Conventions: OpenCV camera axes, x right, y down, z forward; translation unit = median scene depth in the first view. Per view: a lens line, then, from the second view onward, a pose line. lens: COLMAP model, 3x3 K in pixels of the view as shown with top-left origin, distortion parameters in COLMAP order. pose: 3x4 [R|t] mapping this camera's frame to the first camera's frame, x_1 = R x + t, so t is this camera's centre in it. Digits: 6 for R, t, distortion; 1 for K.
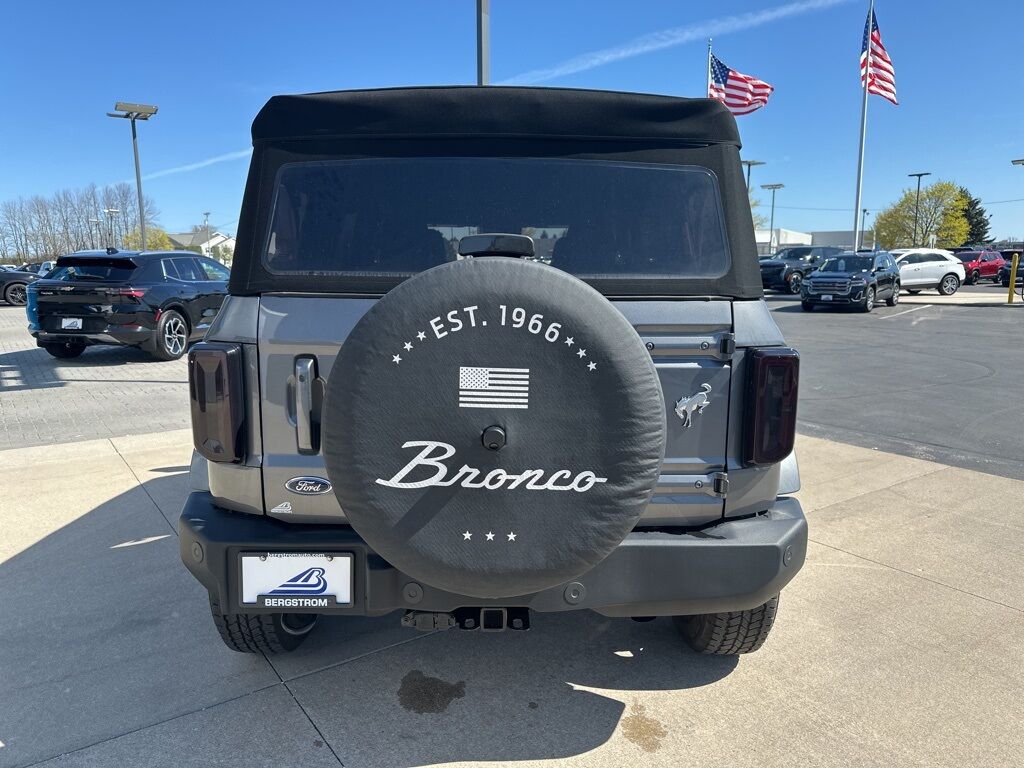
lens RADIAL K [[712.0, 0, 512.0], [0, 712.0, 384.0], [0, 0, 1]] dist [0.108674, -0.133929]
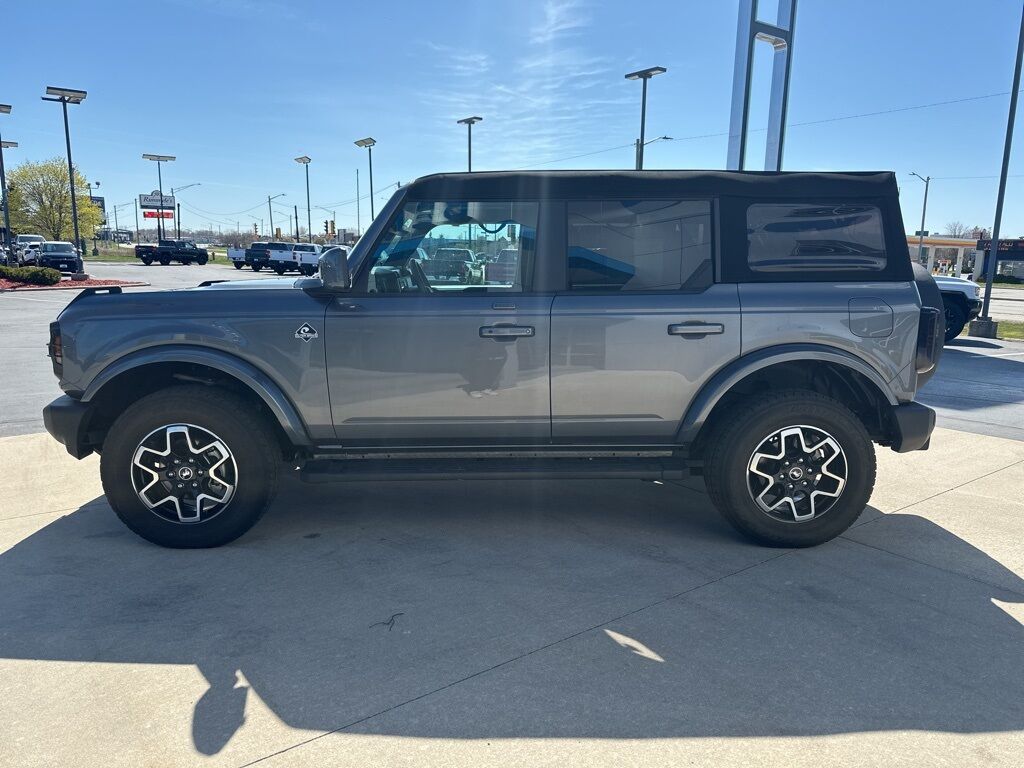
lens RADIAL K [[711.4, 0, 526.1], [0, 711.4, 385.8], [0, 0, 1]] dist [0.100513, -0.149003]
pose [[-0.035416, -0.168781, 0.985017, -2.201448], [0.139562, 0.975142, 0.172107, -0.314800], [-0.989580, 0.143566, -0.010981, 2.045990]]
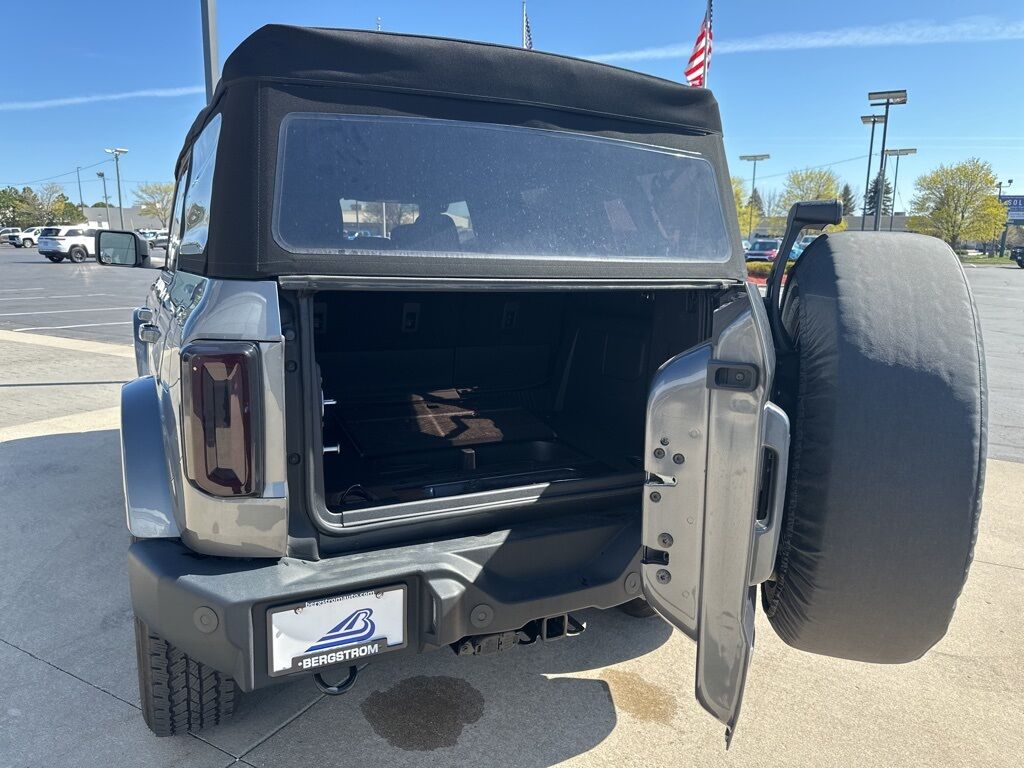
lens RADIAL K [[712.3, 0, 513.2], [0, 712.3, 376.8], [0, 0, 1]] dist [0.093092, -0.089861]
pose [[0.901539, -0.058113, 0.428777, -0.458674], [0.048347, 0.998264, 0.033643, -0.031169], [-0.429987, -0.009601, 0.902784, 0.182776]]
